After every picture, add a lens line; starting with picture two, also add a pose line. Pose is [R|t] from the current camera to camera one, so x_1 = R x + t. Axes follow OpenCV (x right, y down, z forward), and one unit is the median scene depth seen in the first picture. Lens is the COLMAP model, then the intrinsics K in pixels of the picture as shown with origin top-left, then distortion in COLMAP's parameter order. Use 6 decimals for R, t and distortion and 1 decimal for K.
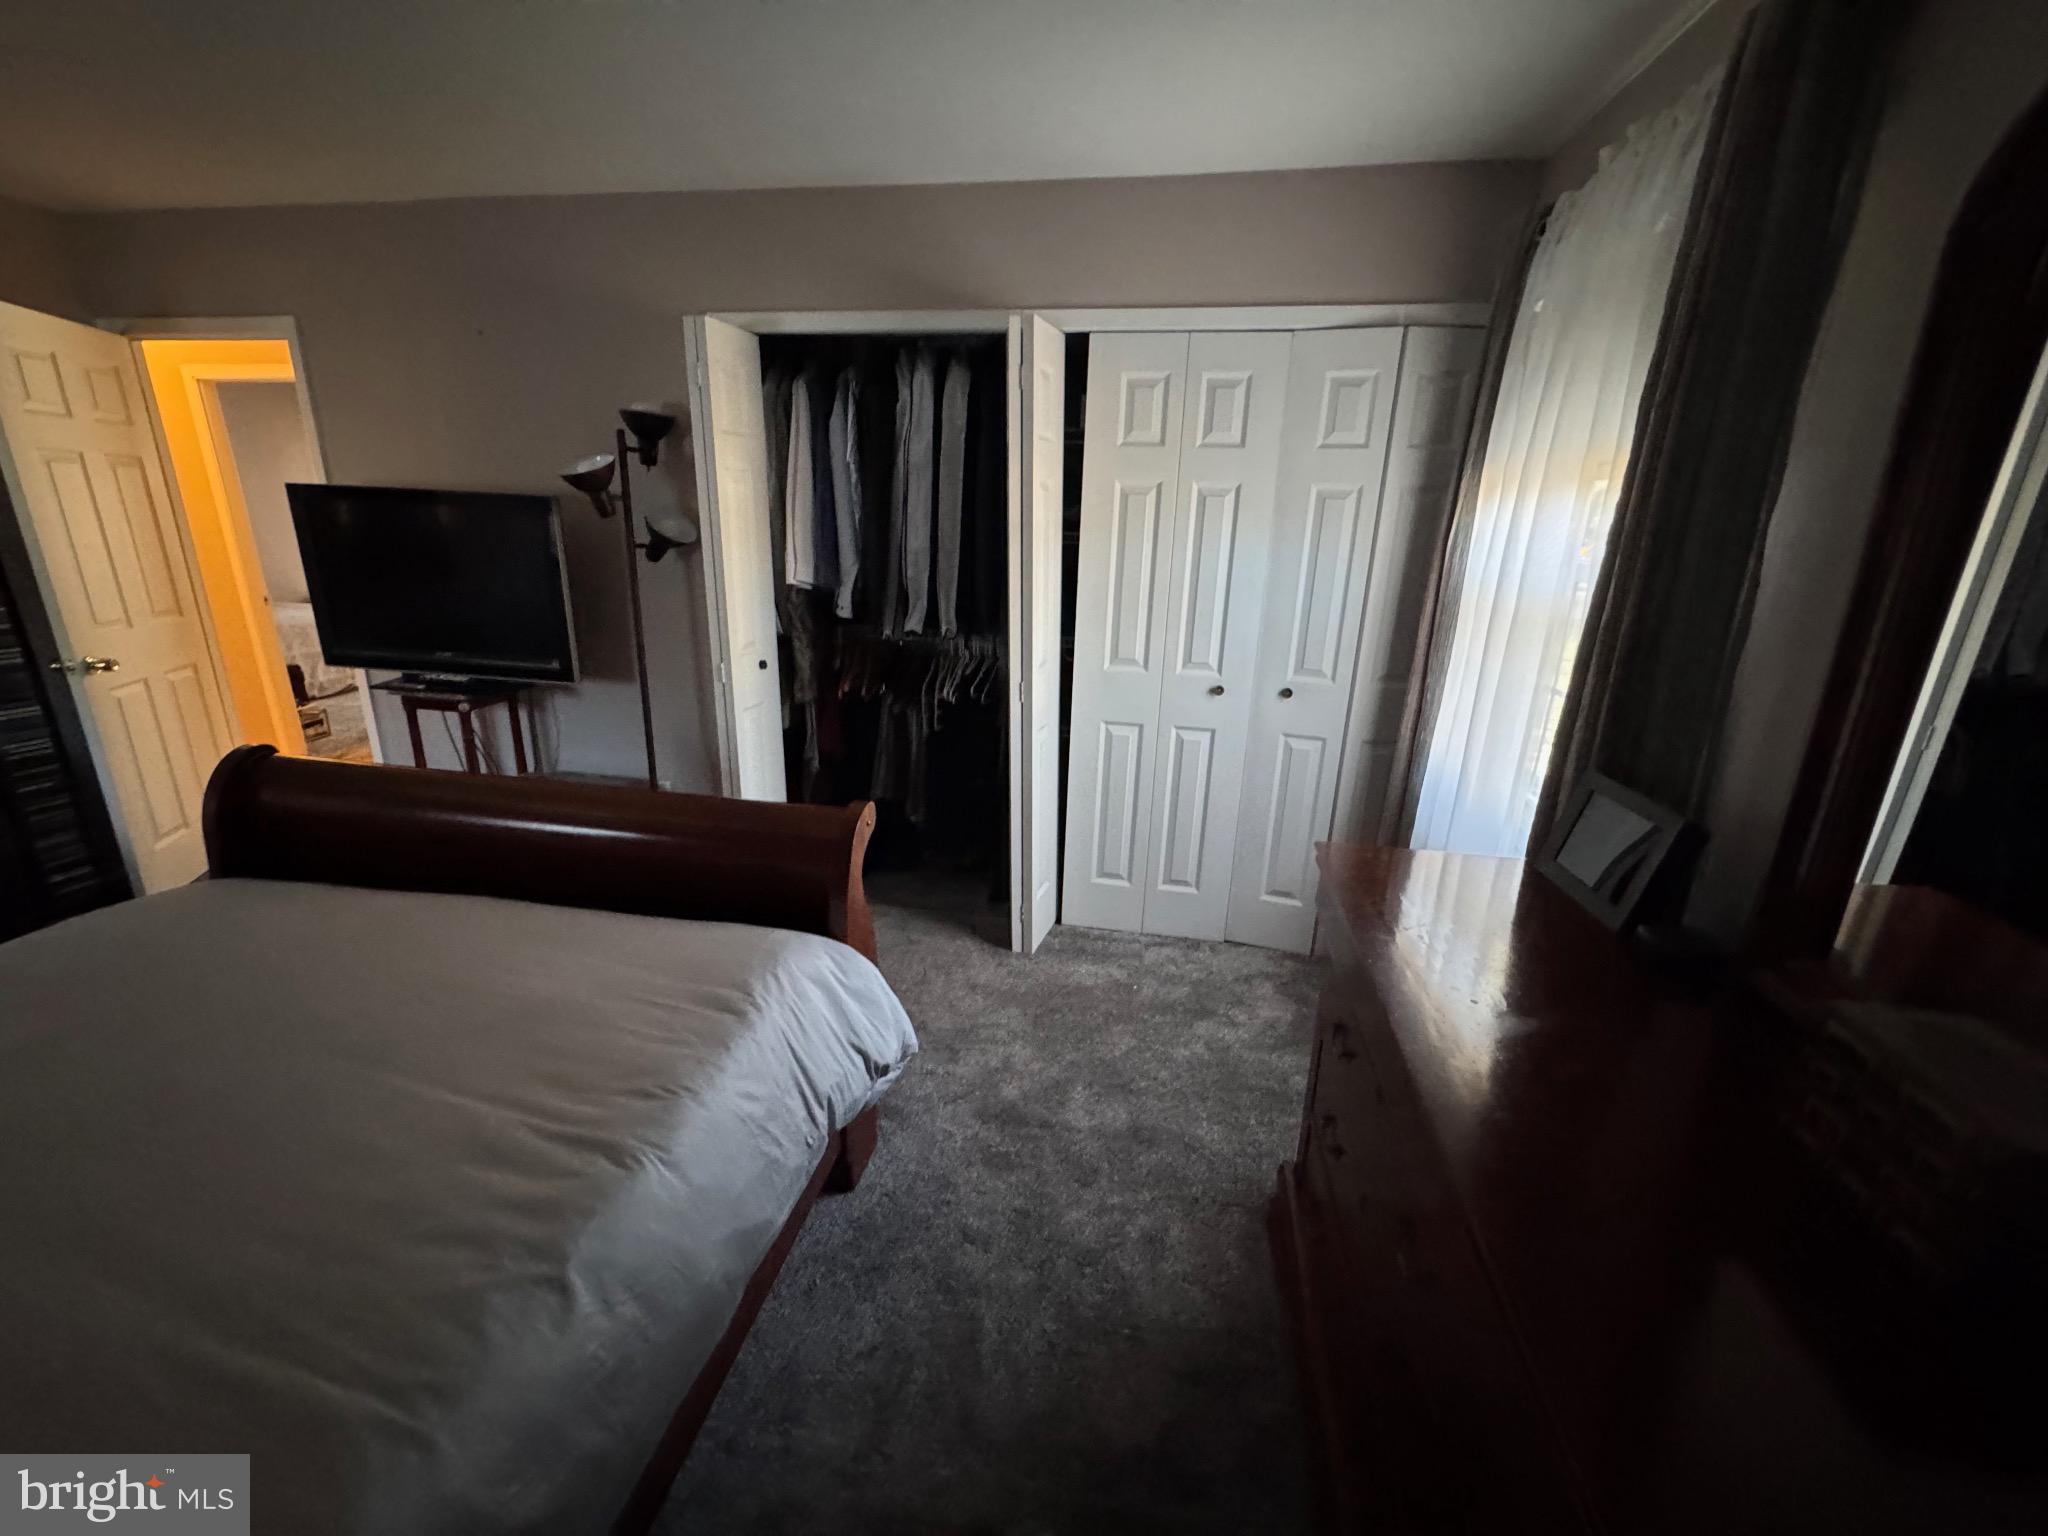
lens RADIAL K [[878.1, 0, 1015.6], [0, 878.1, 802.9], [0, 0, 1]] dist [-0.000798, 0.000381]
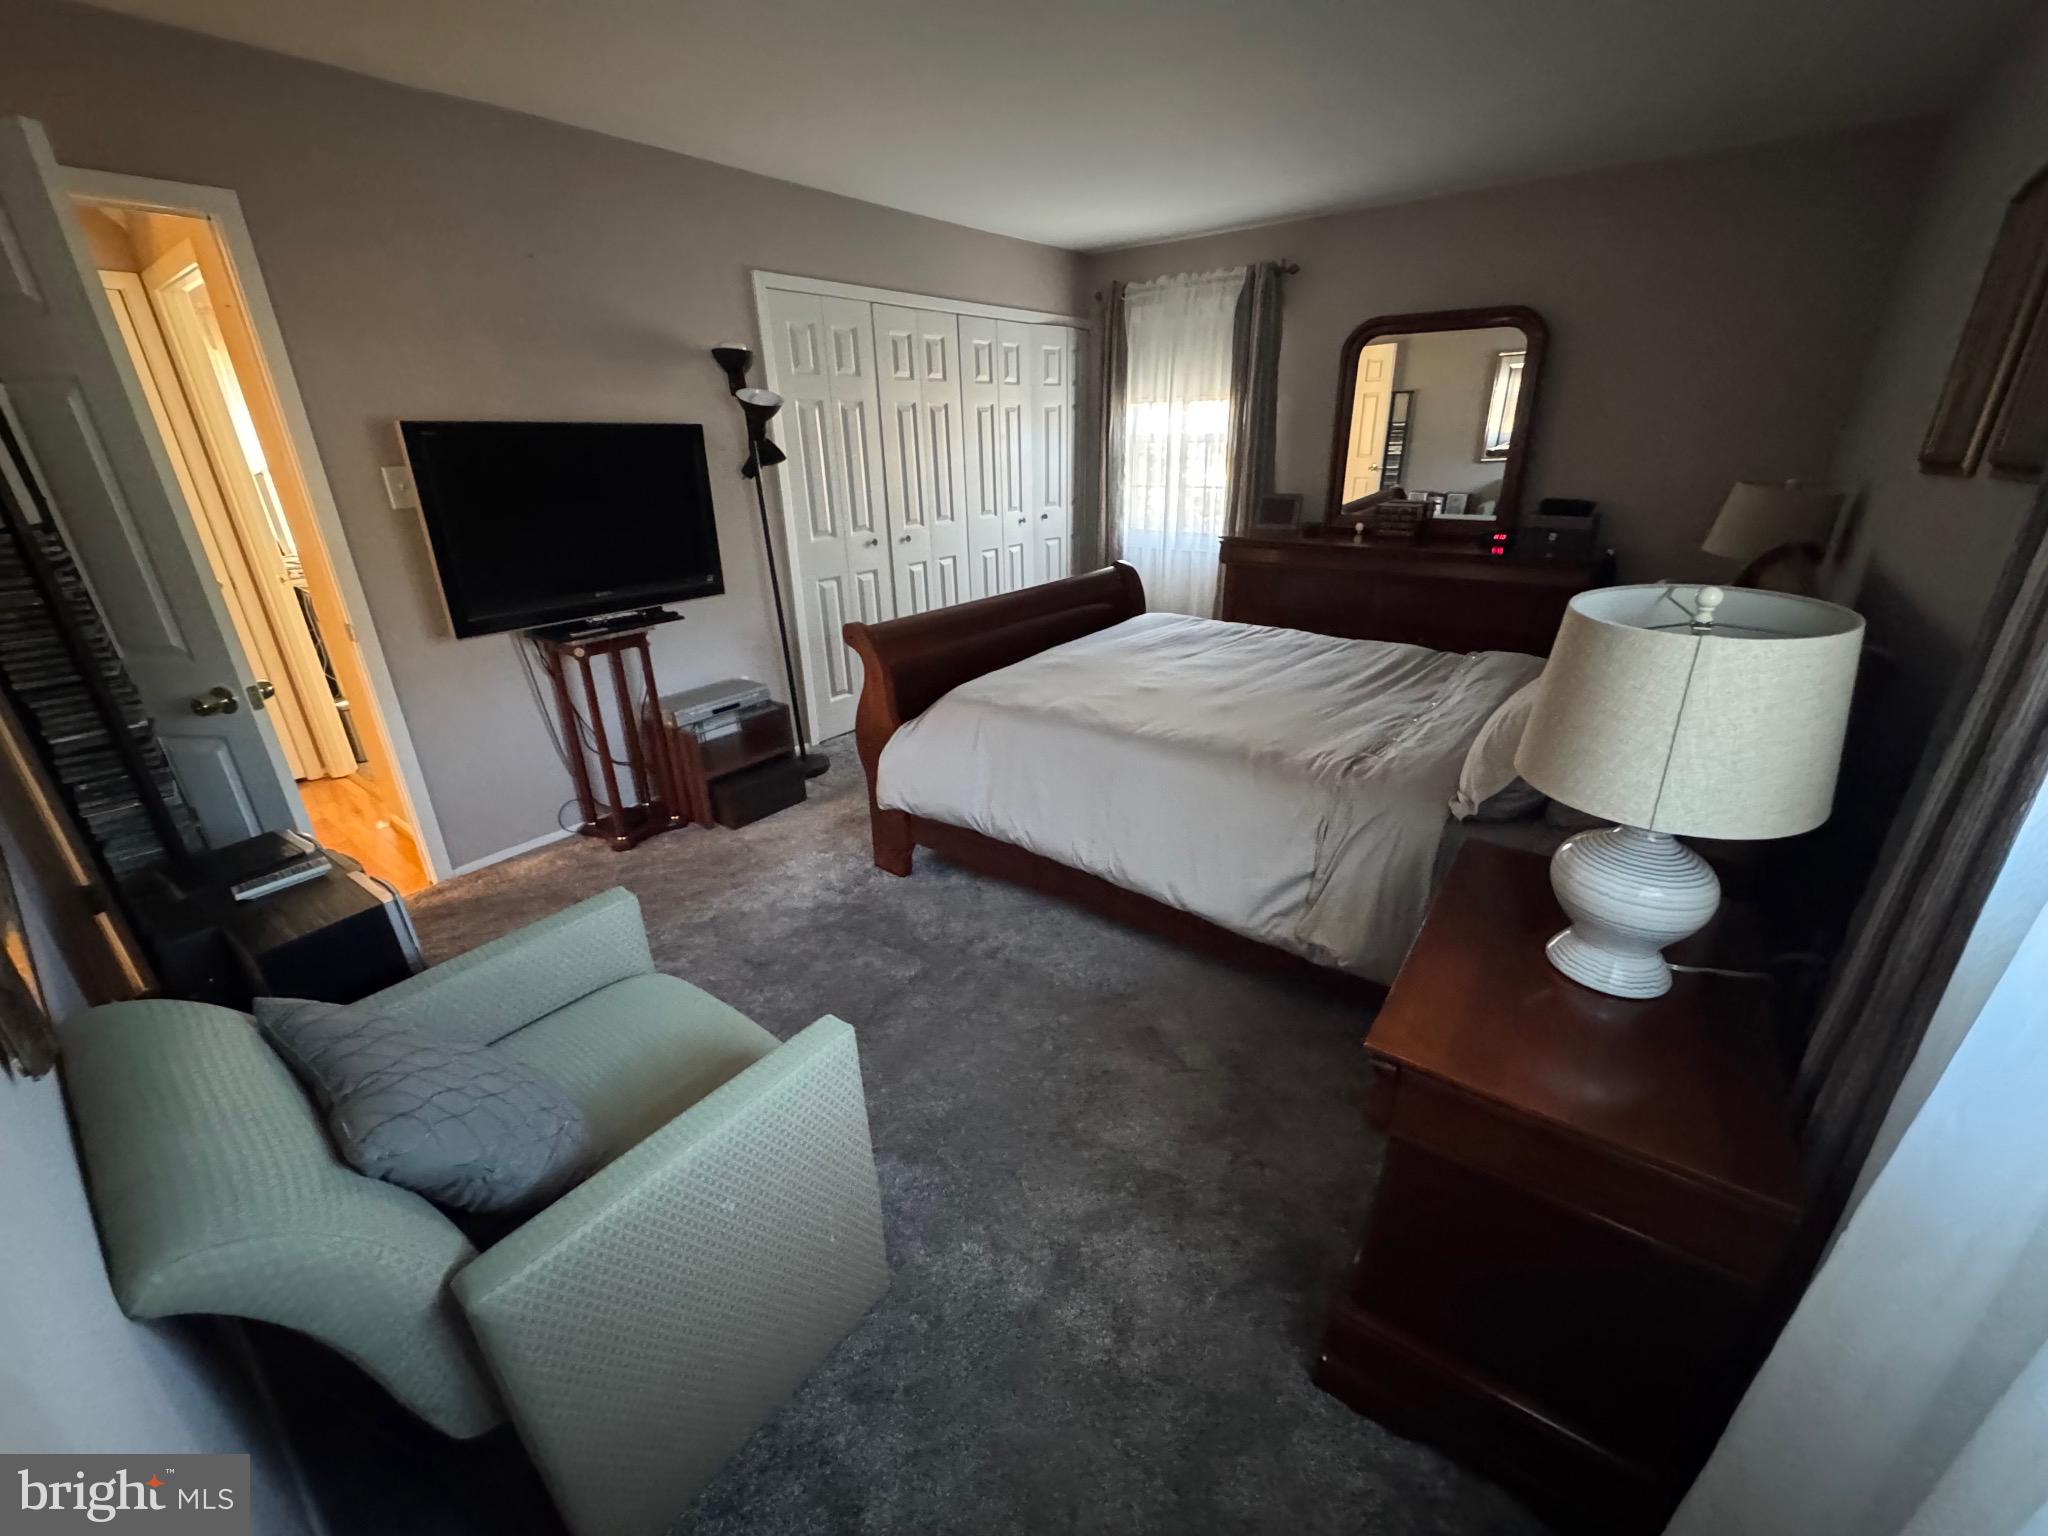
lens RADIAL K [[815.3, 0, 1023.7], [0, 815.3, 774.3], [0, 0, 1]] dist [-0.004505, 0.000635]
pose [[0.460136, -0.379508, 0.802651, -1.296420], [0.306177, 0.916411, 0.257773, -0.078161], [-0.833385, 0.127143, 0.537870, 0.140289]]
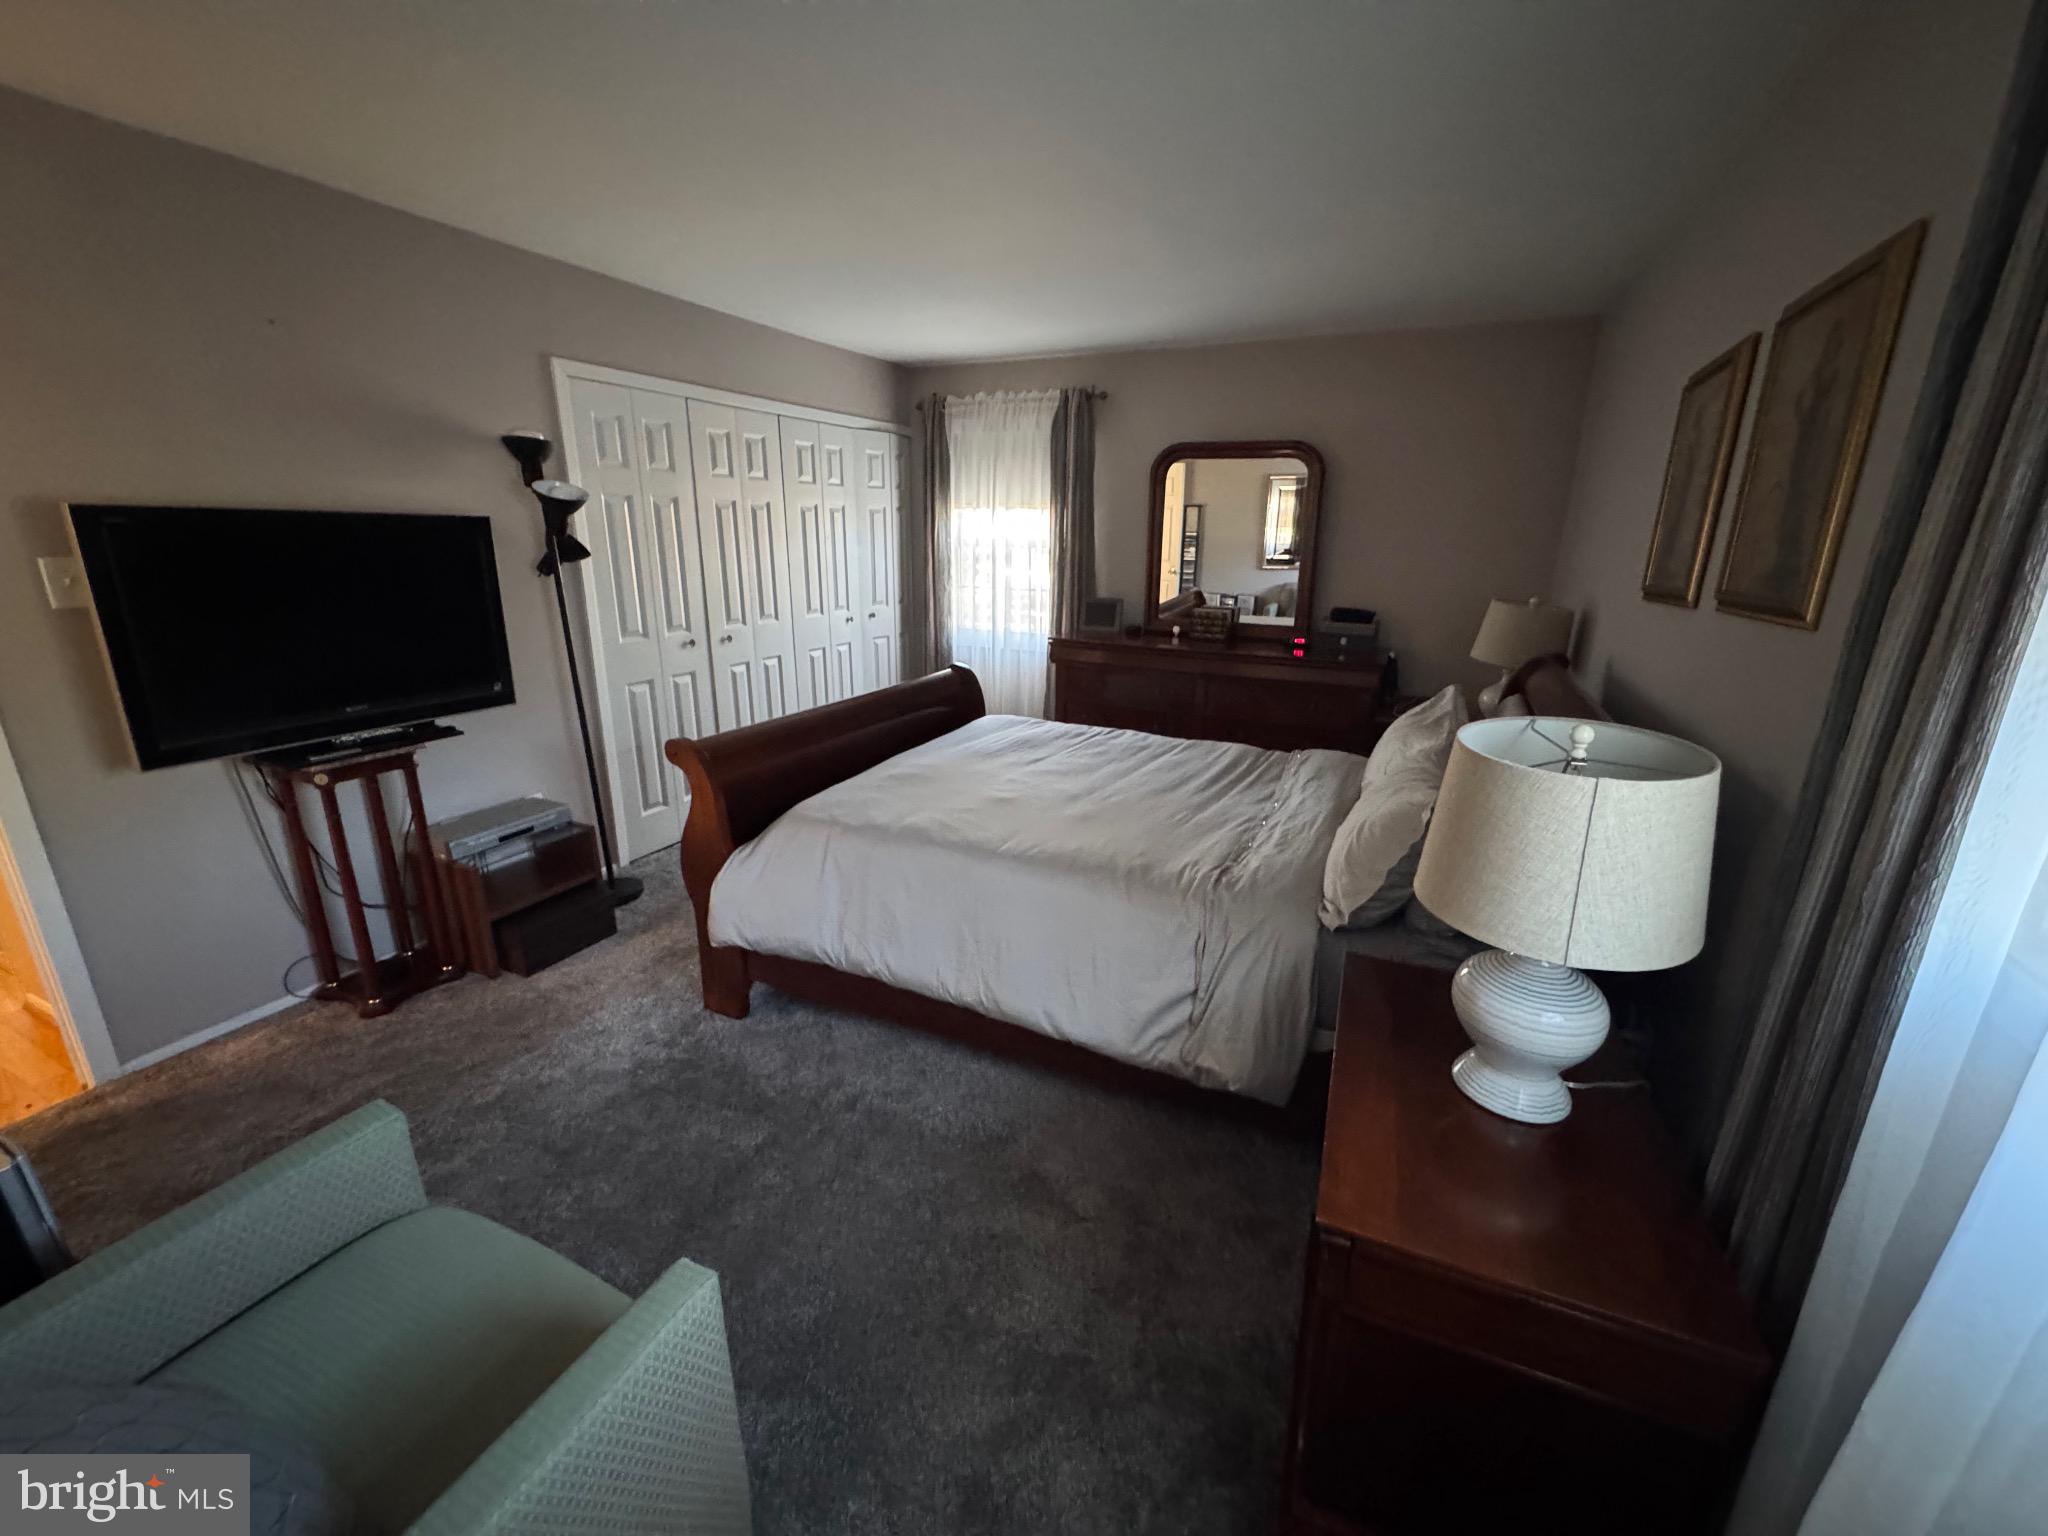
lens RADIAL K [[815.3, 0, 1024.8], [0, 815.3, 774.2], [0, 0, 1]] dist [-0.004505, 0.000635]
pose [[0.254902, -0.305282, 0.917512, -1.262498], [0.292461, 0.928755, 0.227771, -0.106162], [-0.921679, 0.210277, 0.326025, 0.185009]]
